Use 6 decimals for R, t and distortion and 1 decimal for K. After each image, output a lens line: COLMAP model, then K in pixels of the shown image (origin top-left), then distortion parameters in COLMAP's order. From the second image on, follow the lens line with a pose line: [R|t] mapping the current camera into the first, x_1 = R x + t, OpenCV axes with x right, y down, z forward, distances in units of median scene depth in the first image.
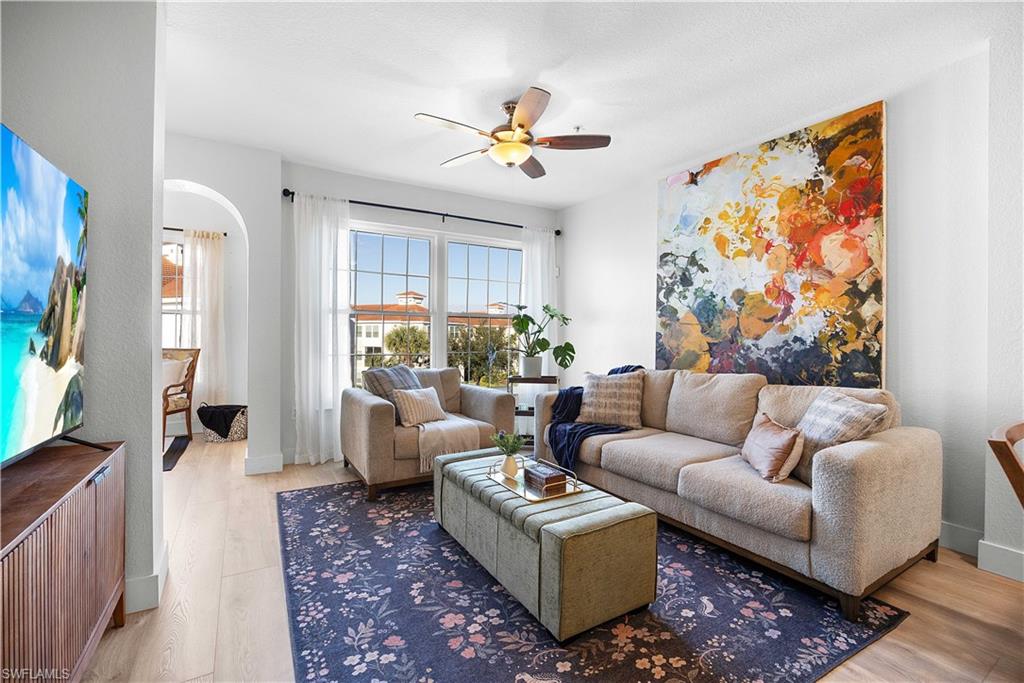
lens RADIAL K [[449.1, 0, 515.5], [0, 449.1, 333.9], [0, 0, 1]] dist [-0.018200, 0.000233]
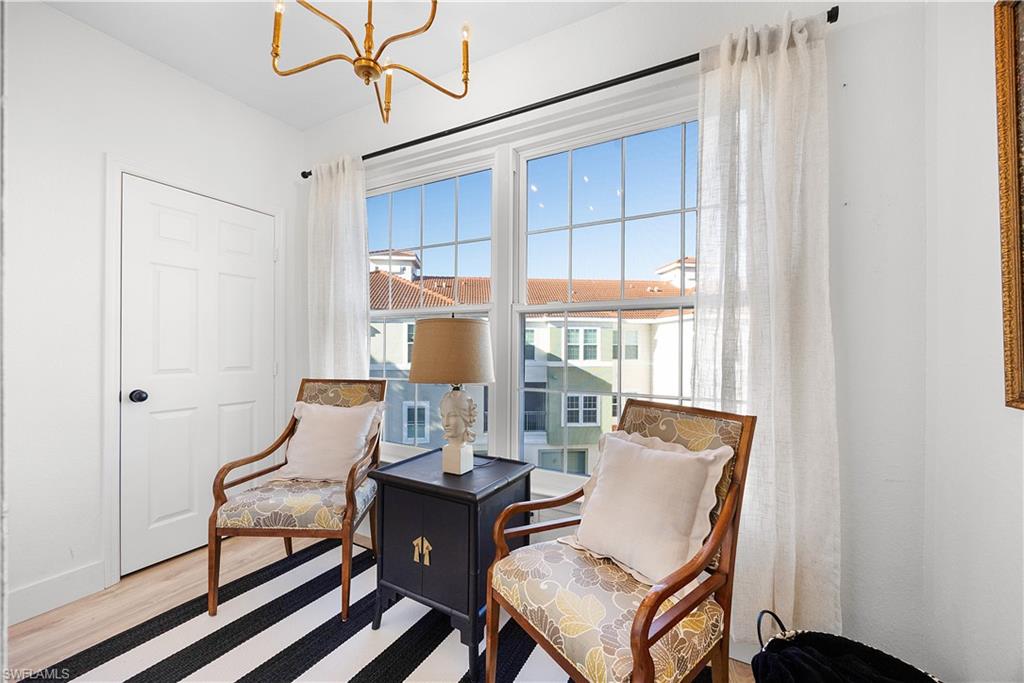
lens RADIAL K [[396.6, 0, 513.0], [0, 396.6, 343.2], [0, 0, 1]] dist [-0.004044, -0.000604]
pose [[0.479417, -0.009229, -0.877539, -0.831005], [-0.003915, 0.999912, -0.012656, -0.016633], [0.877579, 0.009503, 0.479339, 1.099395]]
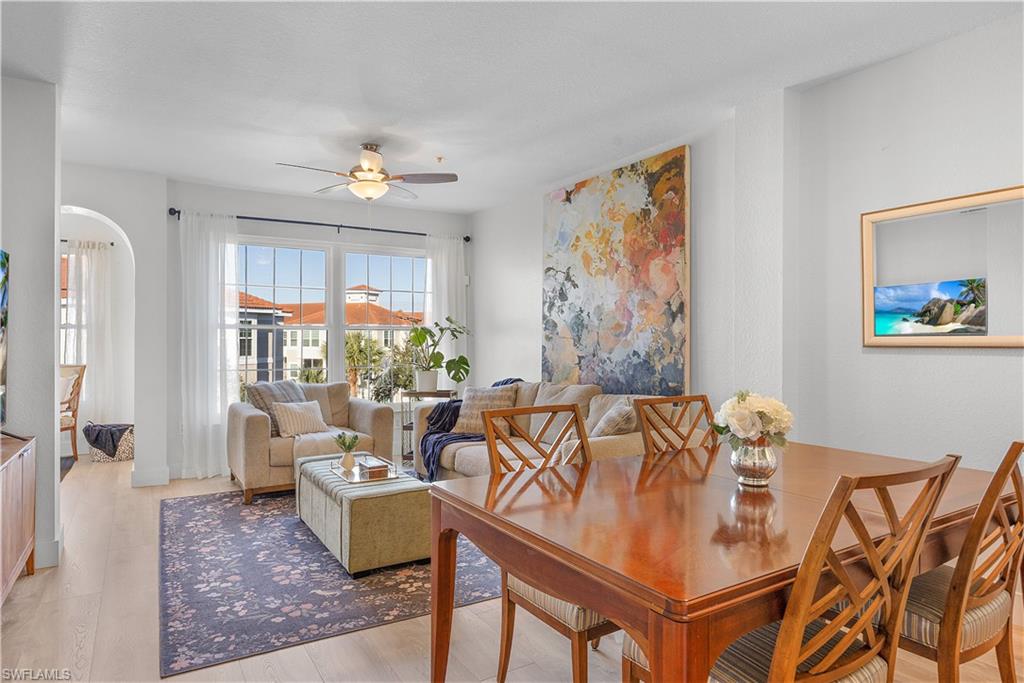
lens RADIAL K [[608.8, 0, 515.4], [0, 608.8, 334.5], [0, 0, 1]] dist [-0.004878, -0.002341]
pose [[0.999949, -0.007114, 0.007147, 0.302551], [0.007172, 0.999942, -0.008084, -0.021810], [-0.007089, 0.008135, 0.999942, -0.458452]]
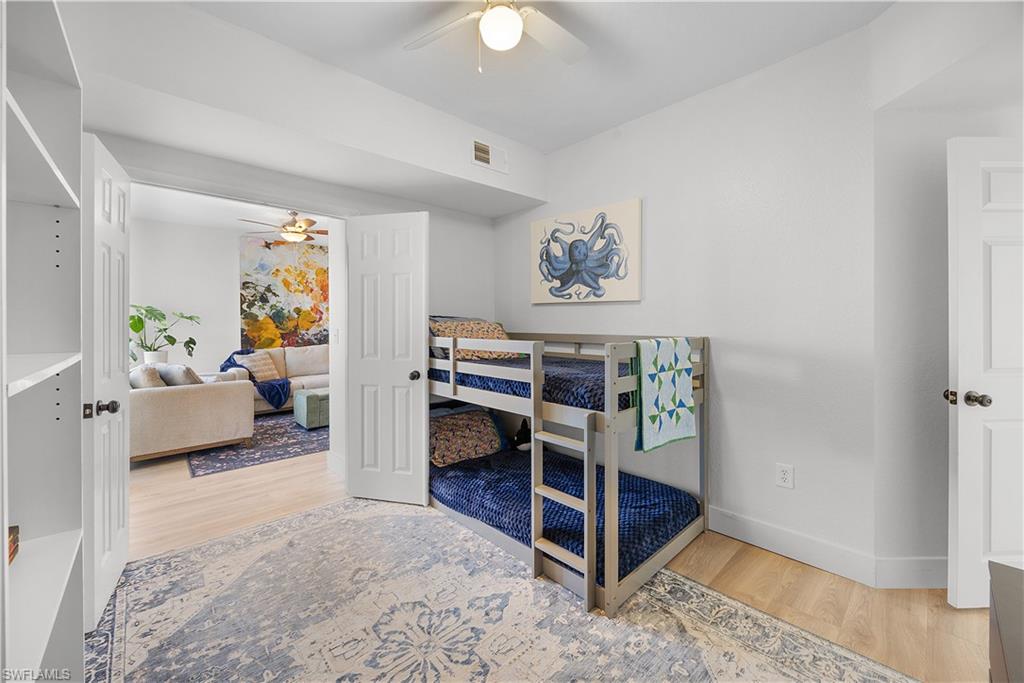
lens RADIAL K [[396.6, 0, 507.1], [0, 396.6, 324.5], [0, 0, 1]] dist [-0.004044, -0.000604]
pose [[-0.201918, -0.007928, 0.979370, -1.626243], [0.009959, 0.999899, 0.010148, -0.028198], [-0.979352, 0.011803, -0.201819, 0.412237]]
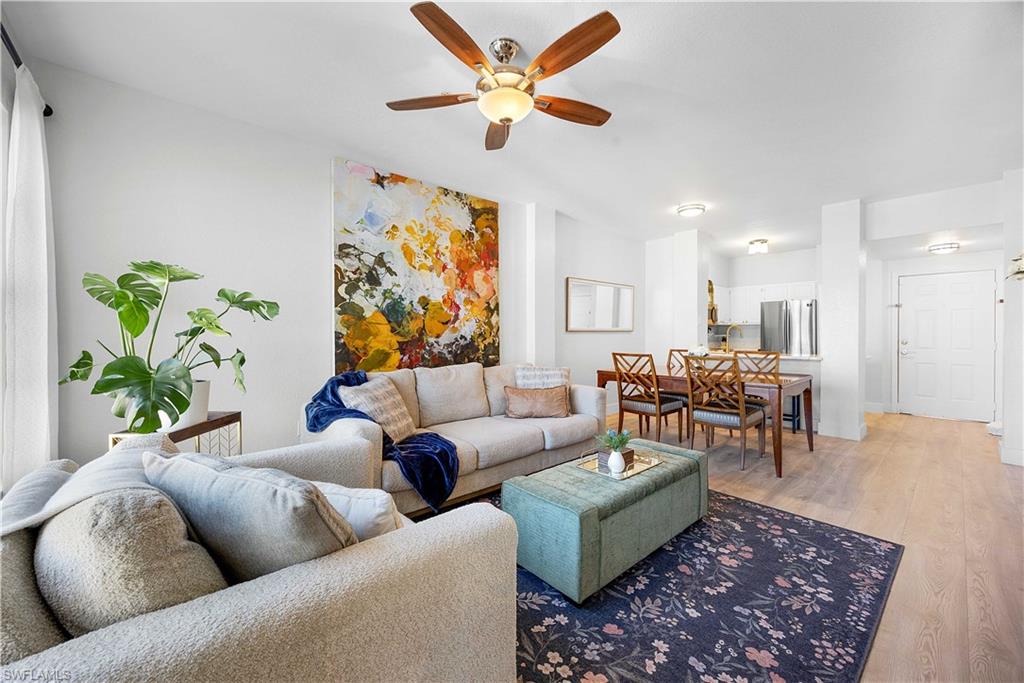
lens RADIAL K [[396.6, 0, 512.4], [0, 396.6, 336.0], [0, 0, 1]] dist [-0.004044, -0.000604]
pose [[-0.178318, -0.012164, 0.983898, -0.621245], [-0.001428, 0.999926, 0.012103, -0.006340], [-0.983972, 0.000753, -0.178323, 0.989859]]
